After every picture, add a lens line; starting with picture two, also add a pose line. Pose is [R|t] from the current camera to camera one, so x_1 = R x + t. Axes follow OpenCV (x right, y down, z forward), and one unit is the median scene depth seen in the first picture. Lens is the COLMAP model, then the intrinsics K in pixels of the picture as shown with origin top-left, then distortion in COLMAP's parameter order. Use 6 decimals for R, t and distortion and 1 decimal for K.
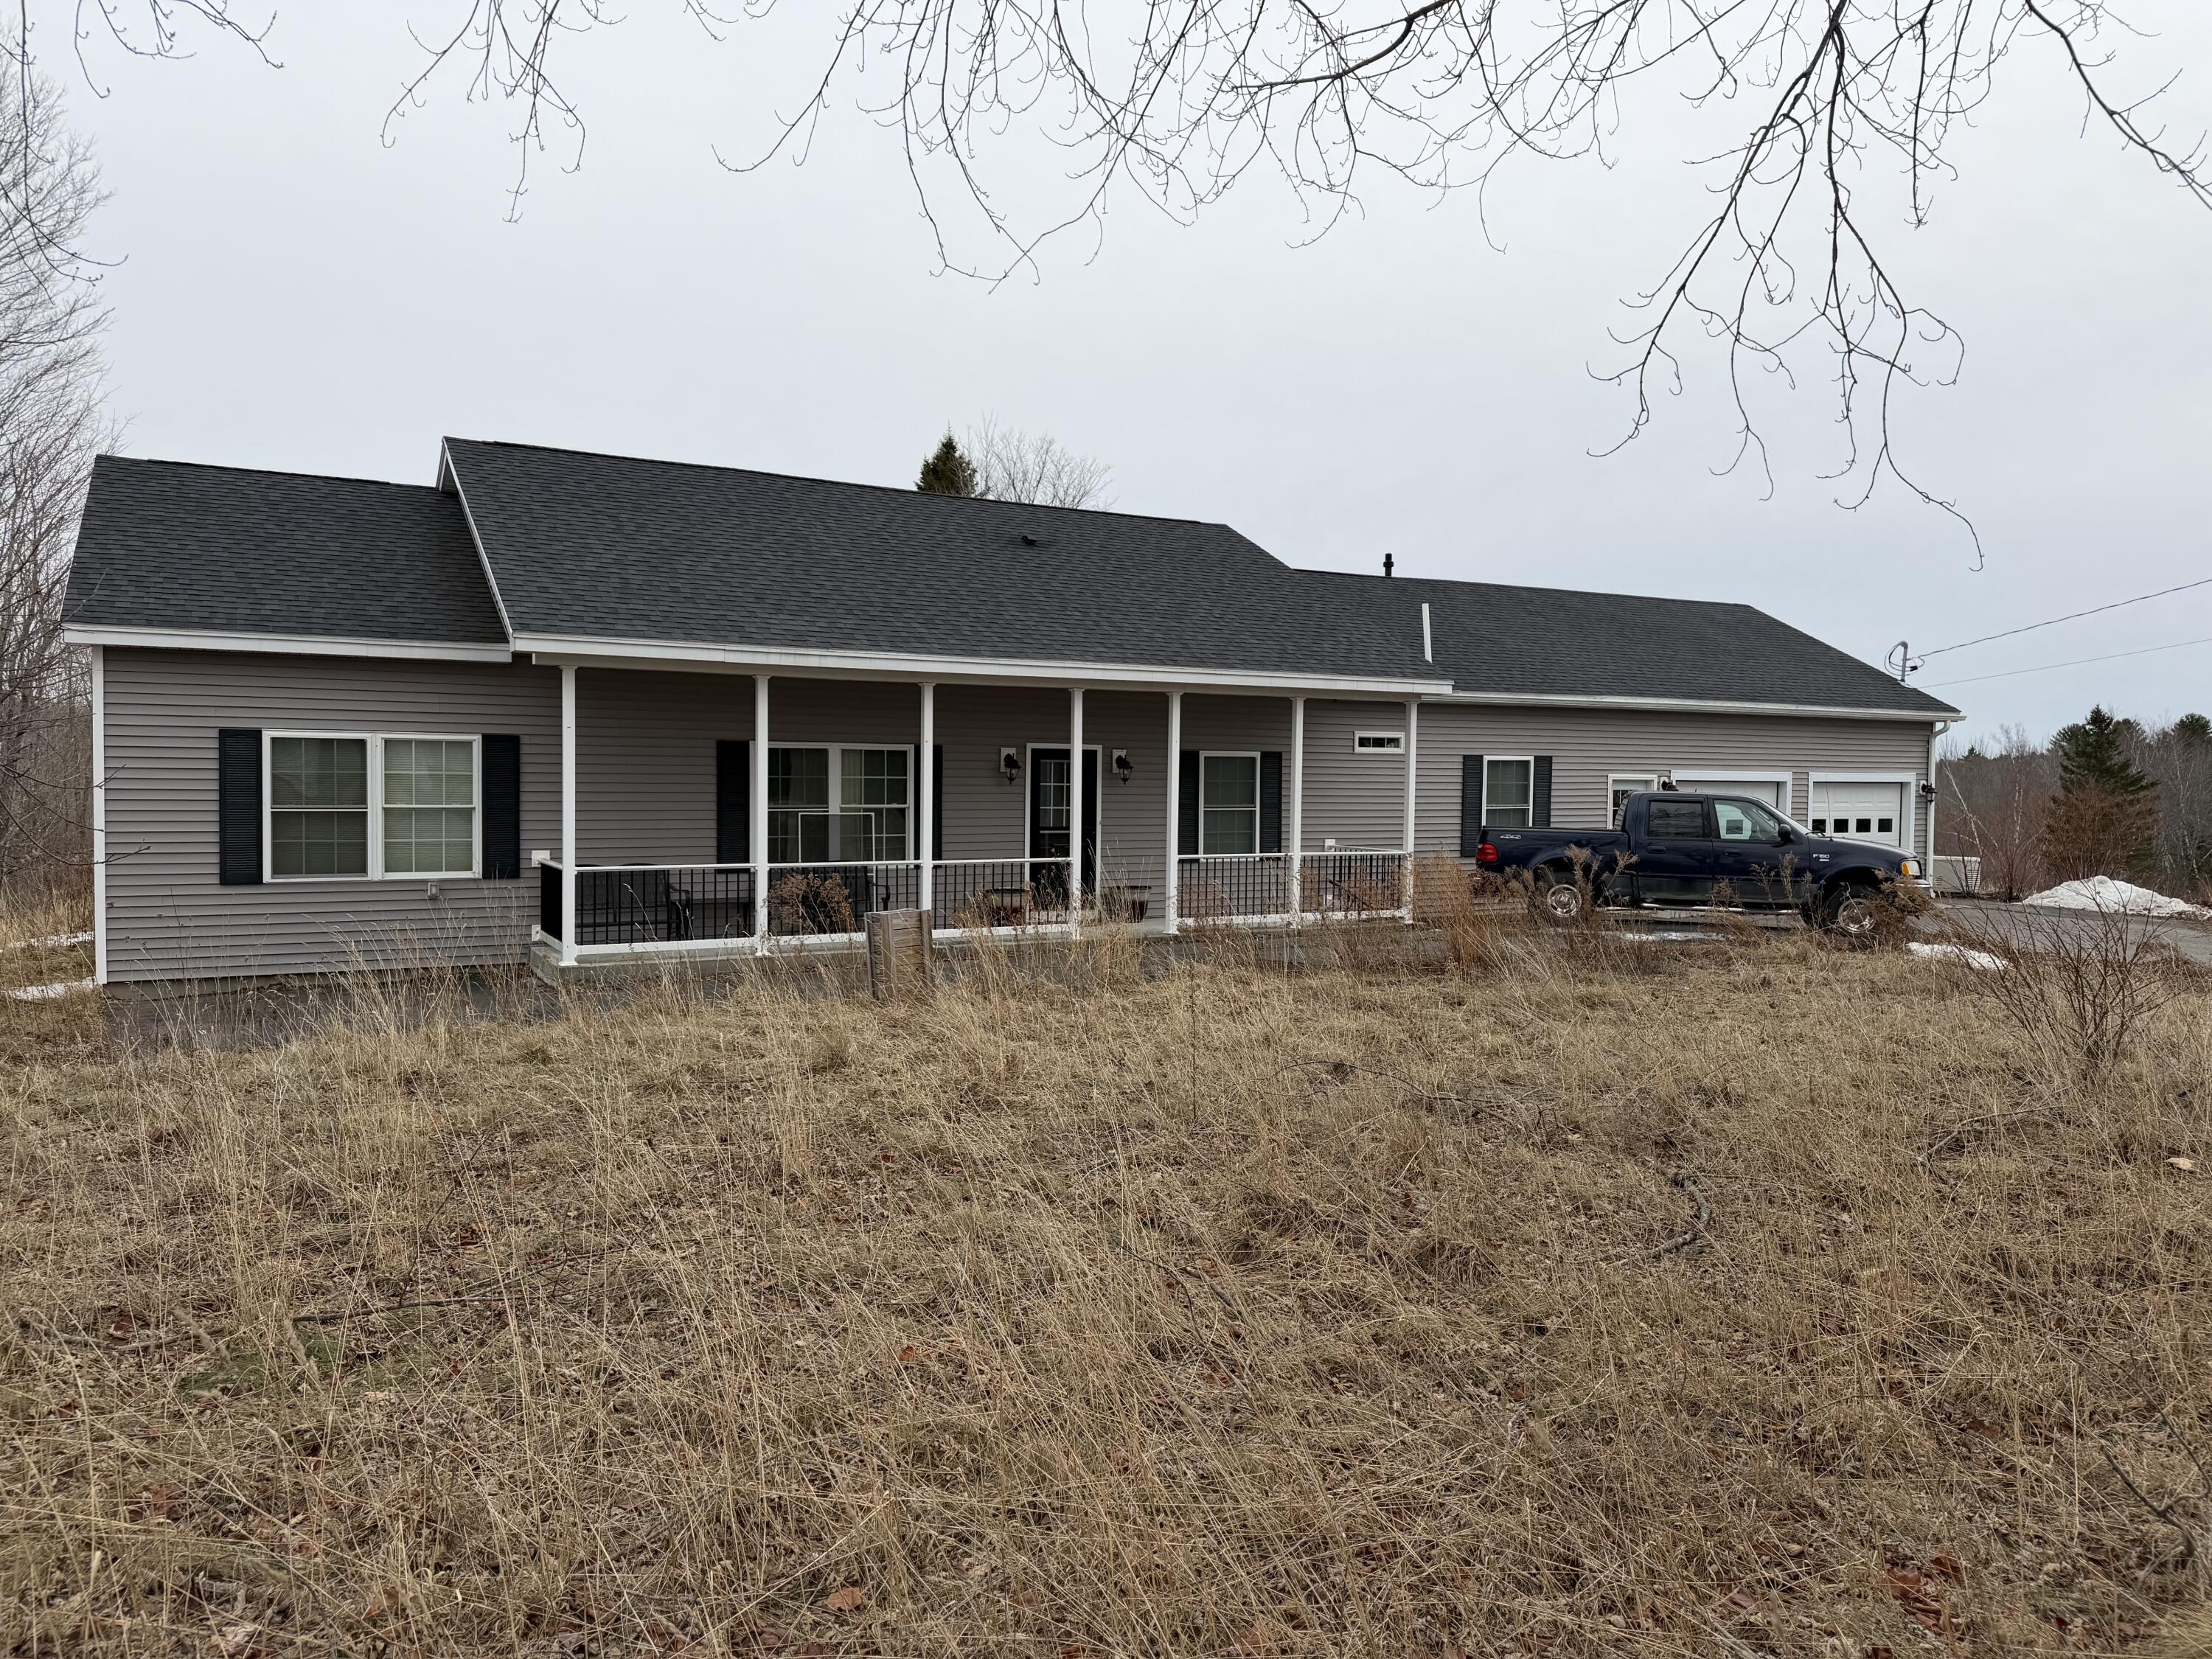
lens RADIAL K [[1593.3, 0, 1097.1], [0, 1593.3, 846.5], [0, 0, 1]] dist [0.142710, -0.177977]
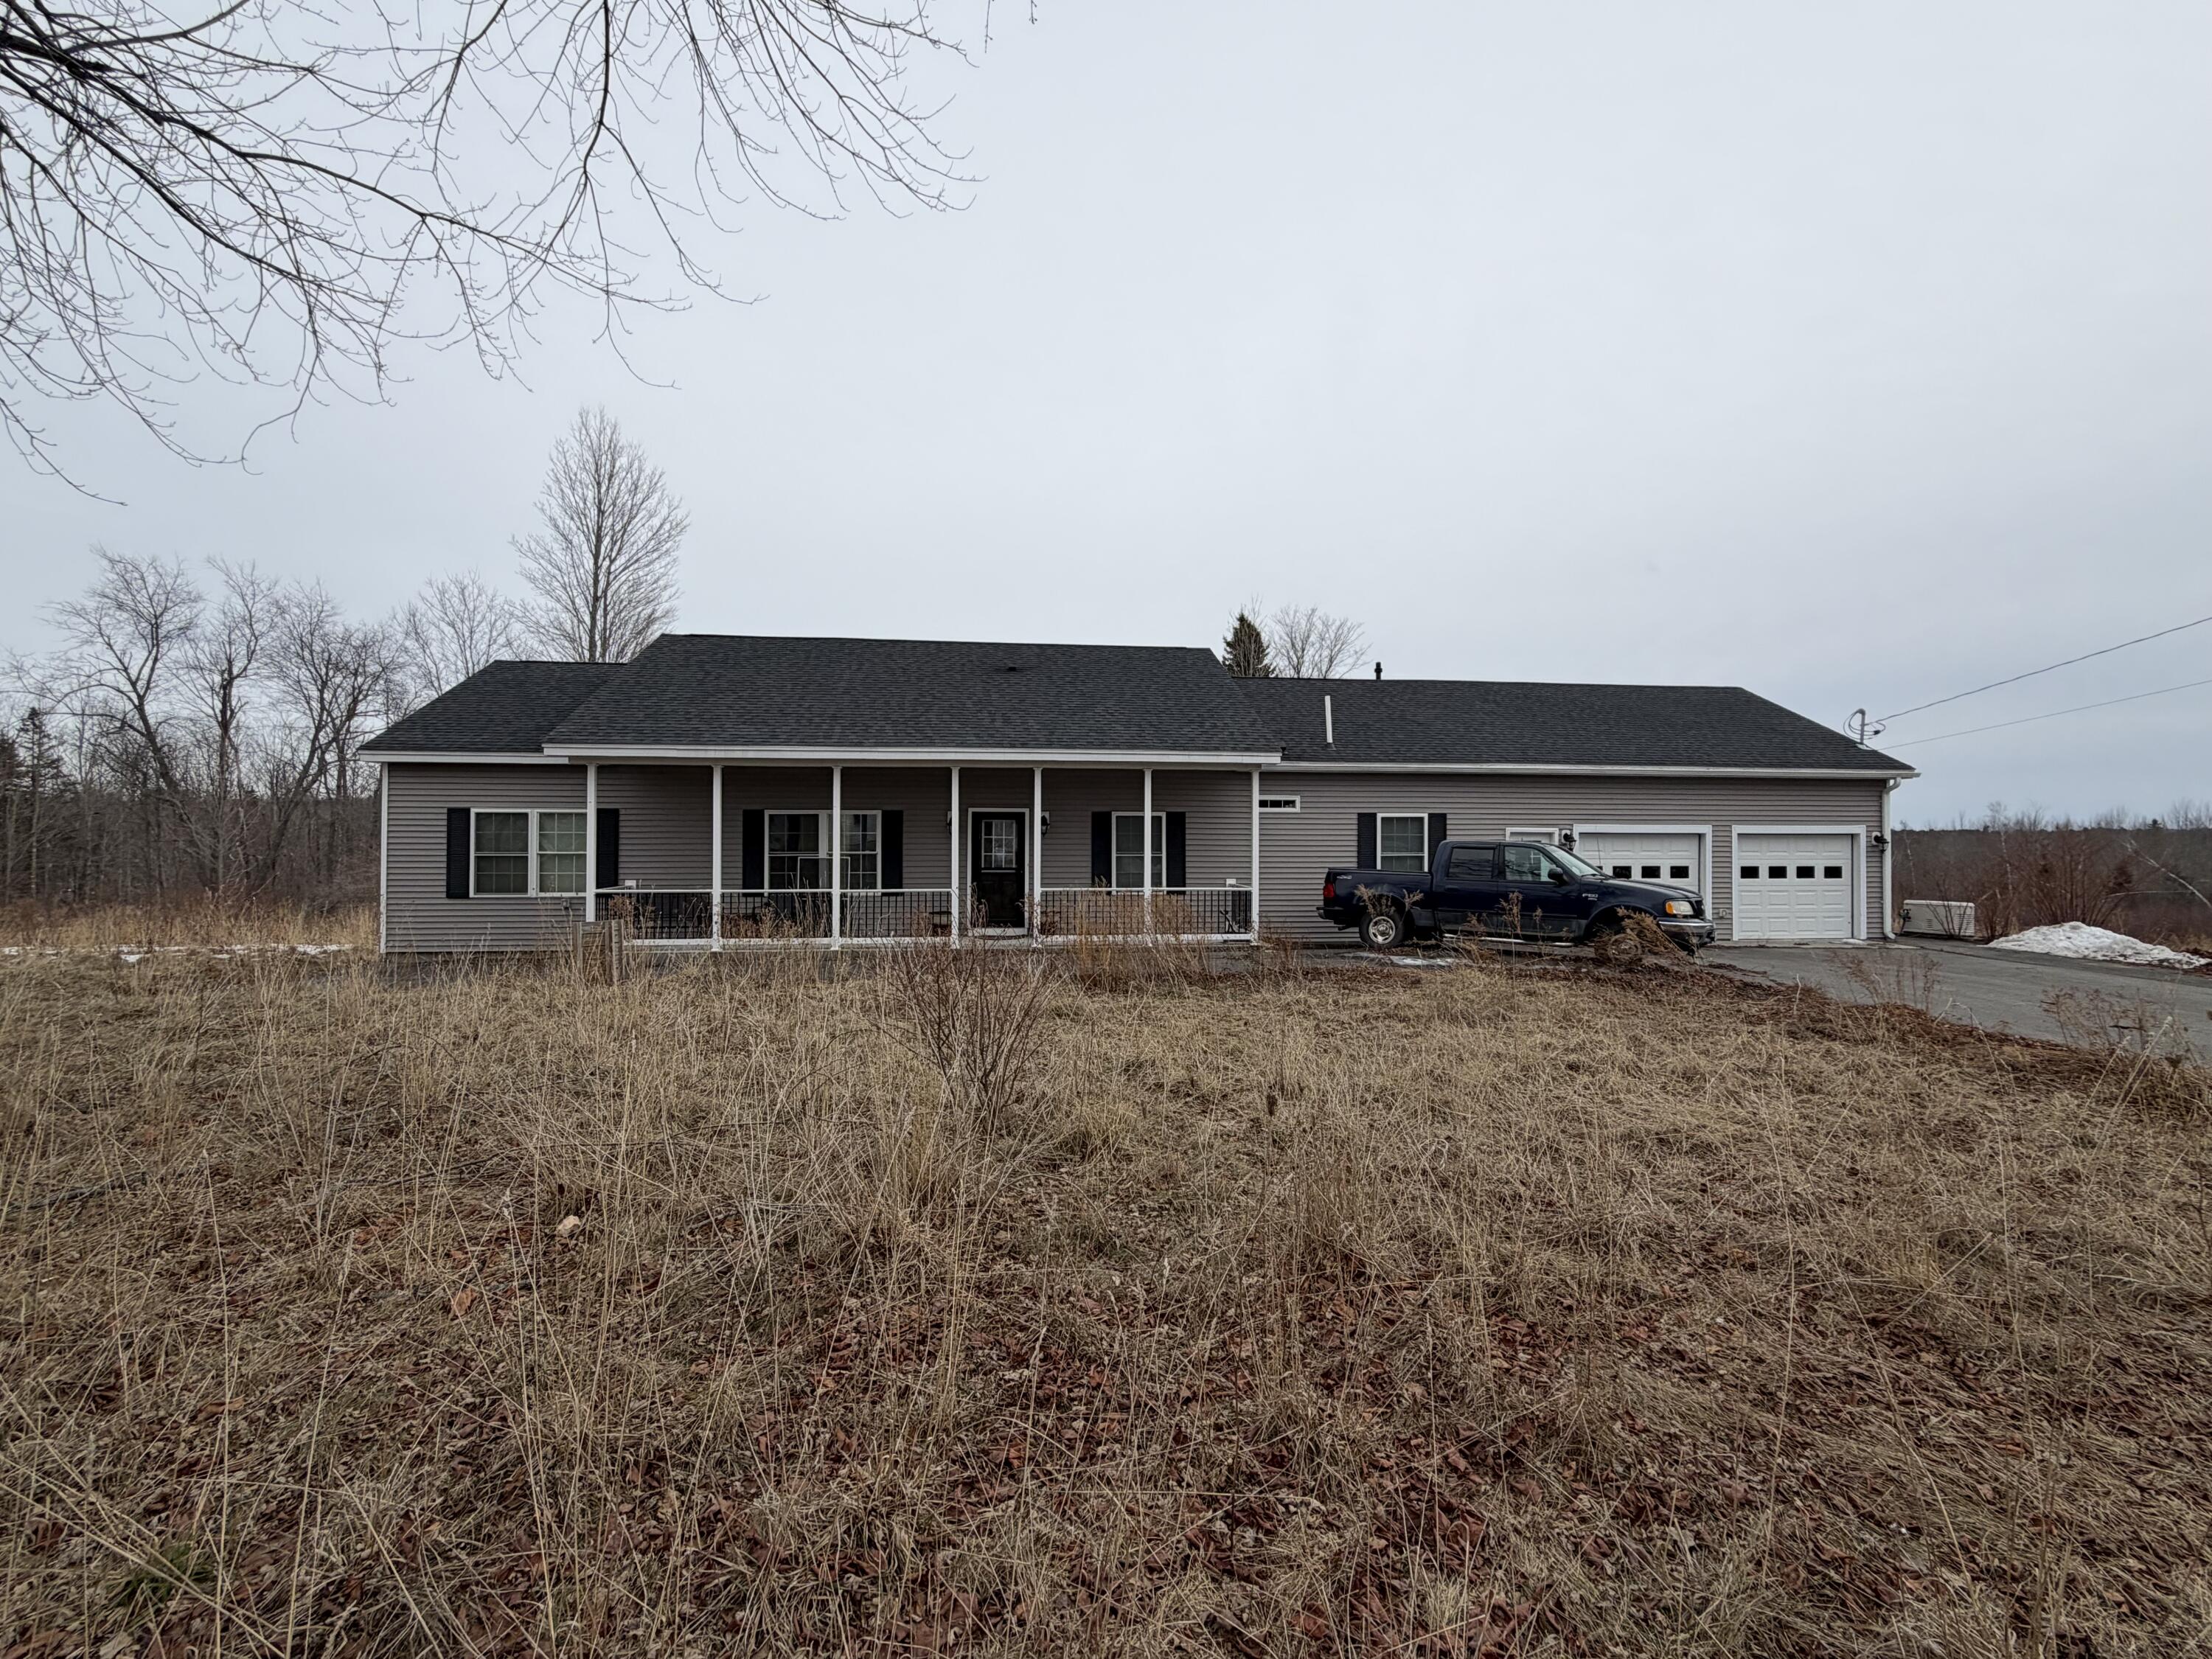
lens RADIAL K [[992.7, 0, 1077.5], [0, 992.7, 835.4], [0, 0, 1]] dist [0.040995, -0.024788]
pose [[0.921089, -0.005365, -0.389315, 0.353600], [-0.011381, 0.999107, -0.040695, -0.005229], [0.389185, 0.041914, 0.920205, 0.202573]]
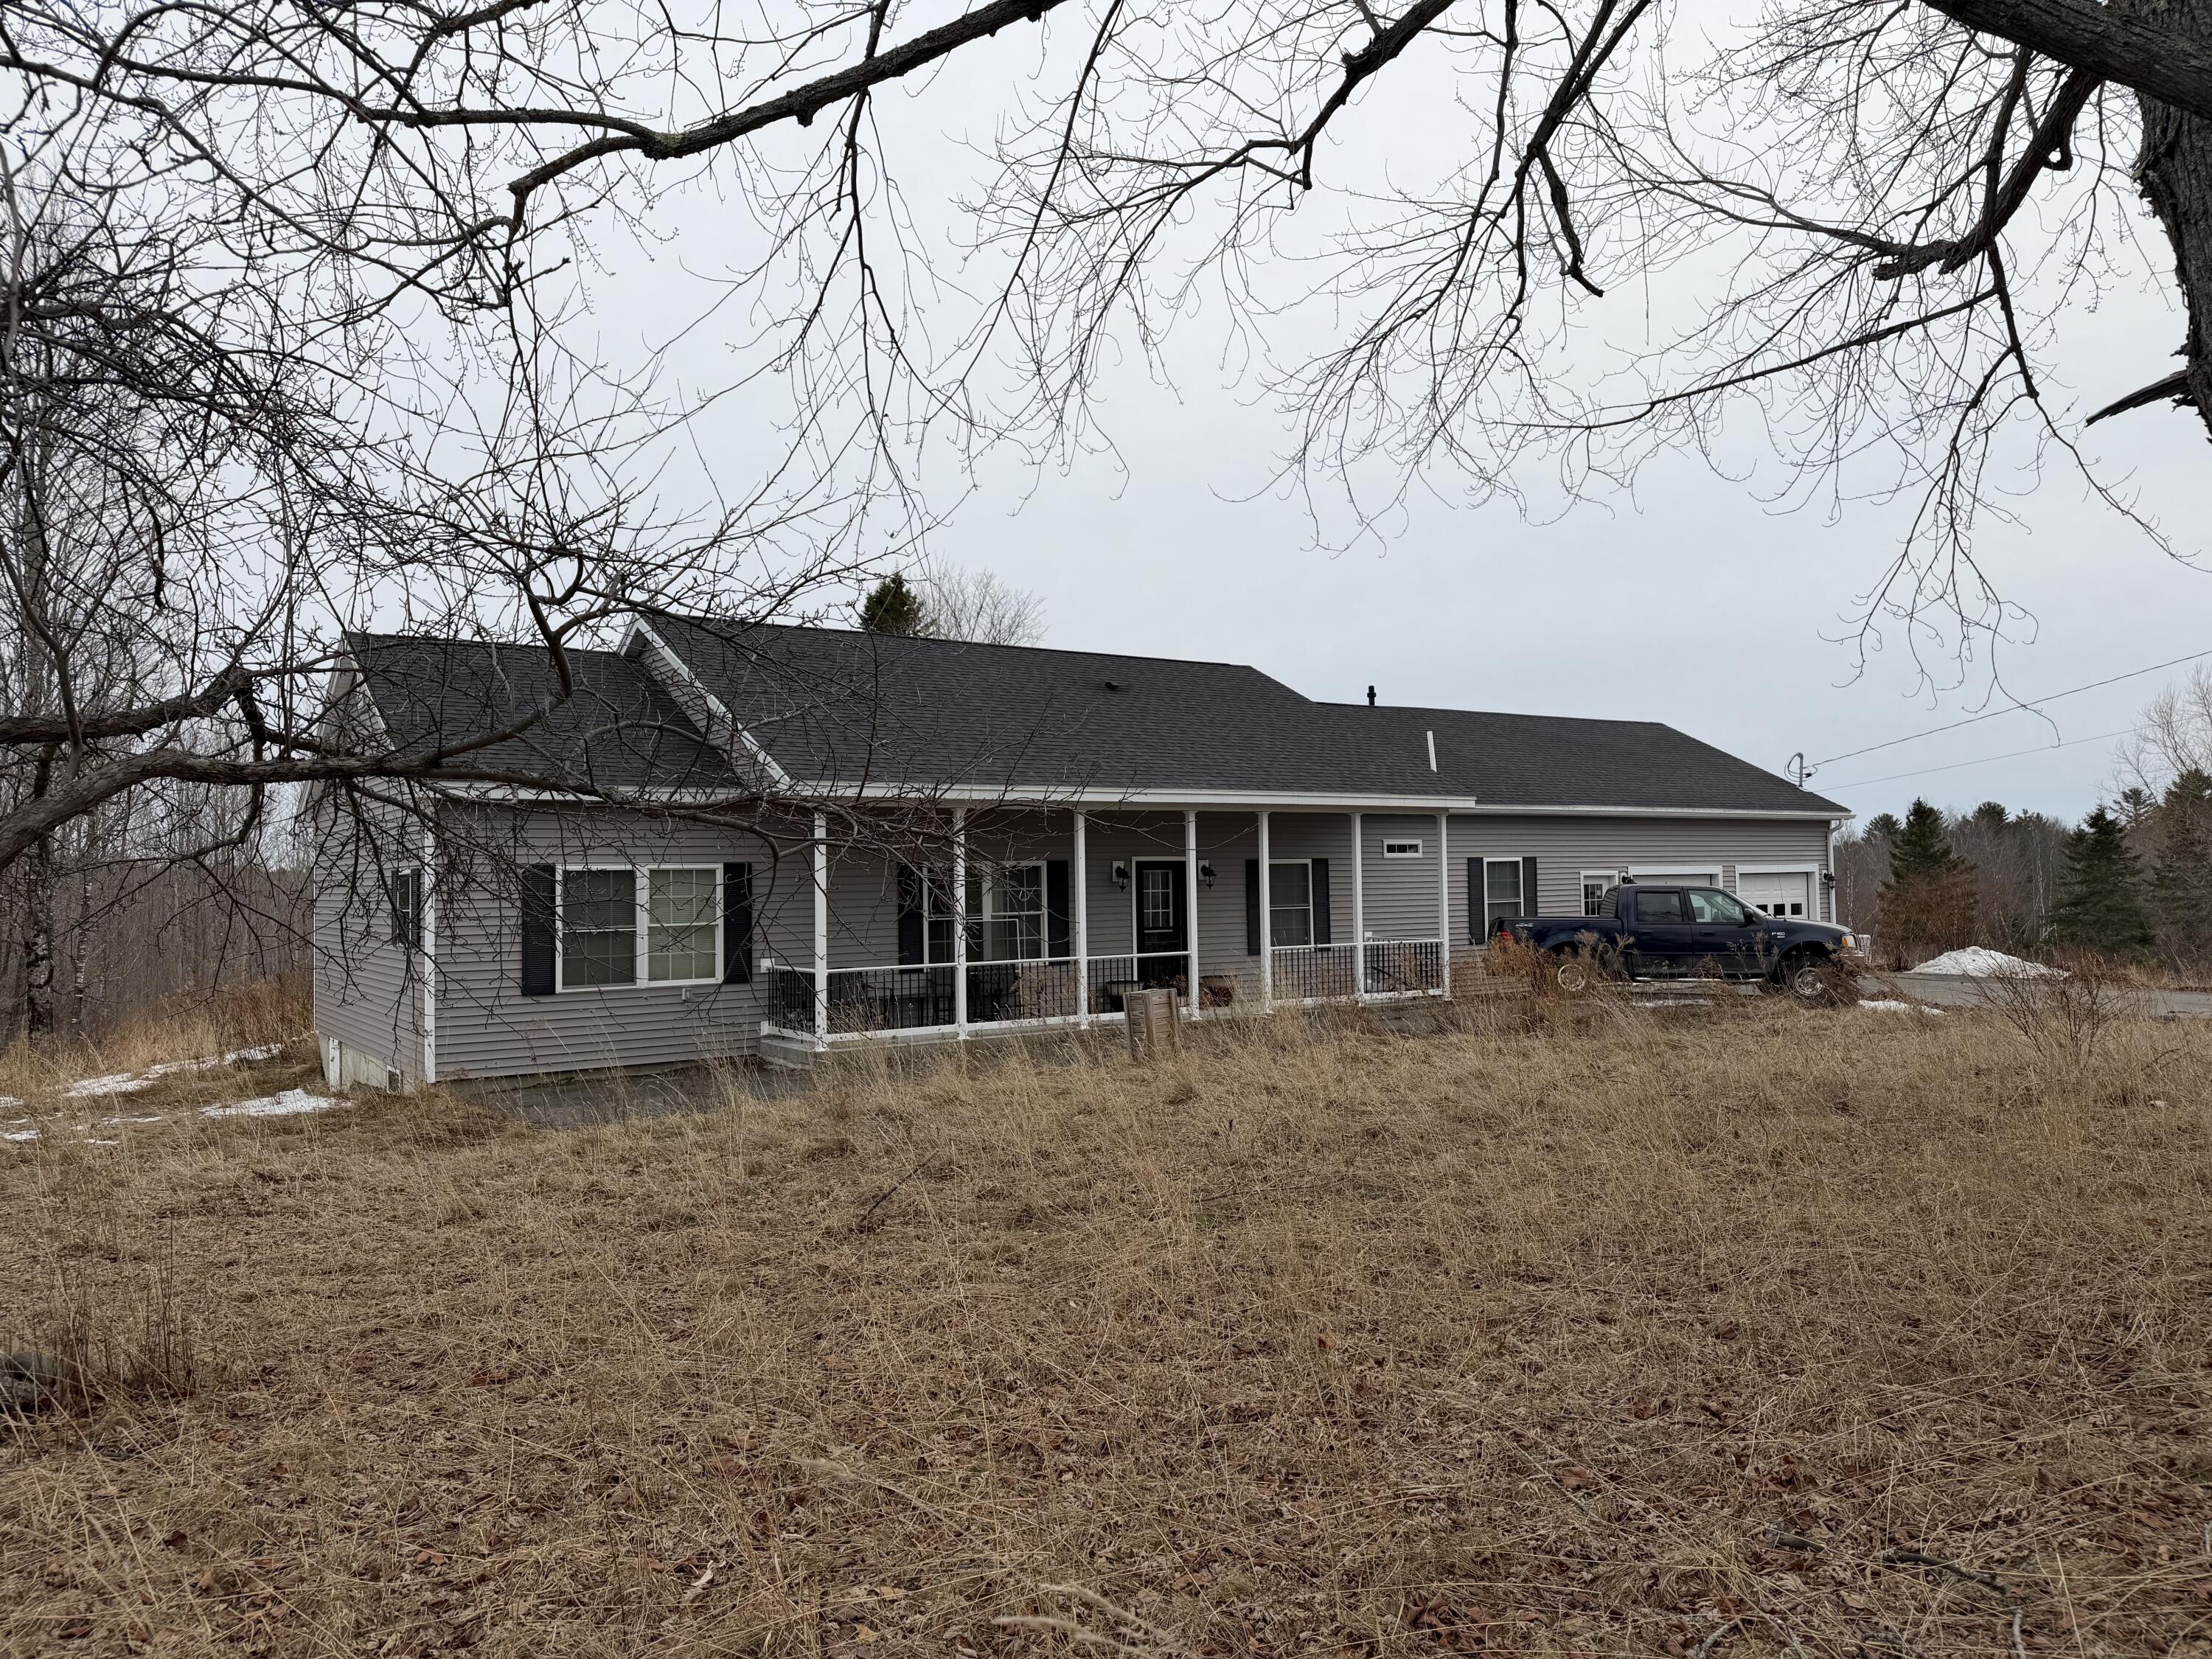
lens RADIAL K [[1593.3, 0, 1097.1], [0, 1593.3, 846.5], [0, 0, 1]] dist [0.142710, -0.177977]
pose [[0.995541, -0.025971, 0.090683, -0.160626], [0.032042, 0.997295, -0.066156, 0.004603], [-0.088719, 0.068766, 0.993680, -0.159948]]
